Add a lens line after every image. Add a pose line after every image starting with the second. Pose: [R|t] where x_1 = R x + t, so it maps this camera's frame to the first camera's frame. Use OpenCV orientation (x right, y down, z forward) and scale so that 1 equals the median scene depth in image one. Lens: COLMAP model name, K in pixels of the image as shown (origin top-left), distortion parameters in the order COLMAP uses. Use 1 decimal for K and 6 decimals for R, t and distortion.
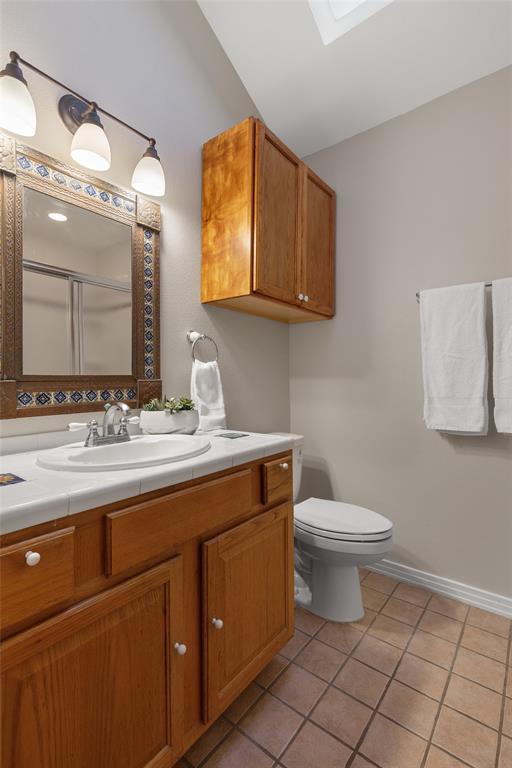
lens RADIAL K [[356.5, 0, 255.1], [0, 356.5, 376.1], [0, 0, 1]] dist [0.003447, -0.002463]
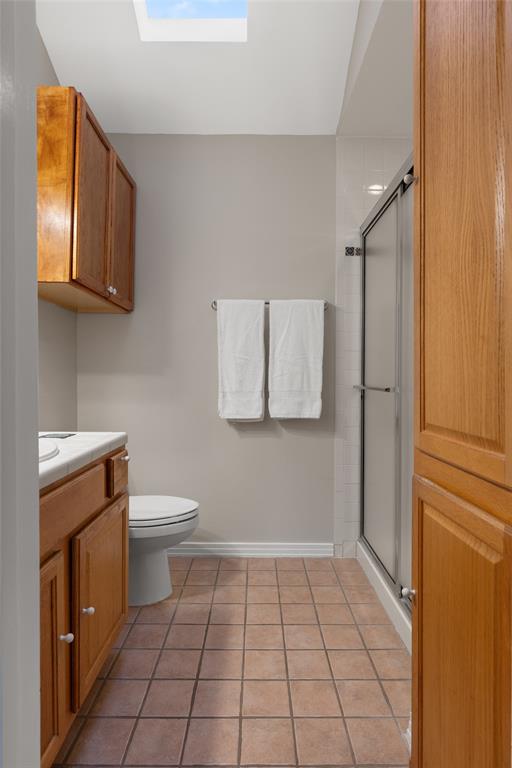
lens RADIAL K [[417.1, 0, 255.3], [0, 417.1, 384.1], [0, 0, 1]] dist [-0.003018, -0.000894]
pose [[0.779349, -0.003514, 0.626580, -0.312270], [-0.015612, 0.999565, 0.025023, -0.001937], [-0.626396, -0.029284, 0.778955, -0.144338]]
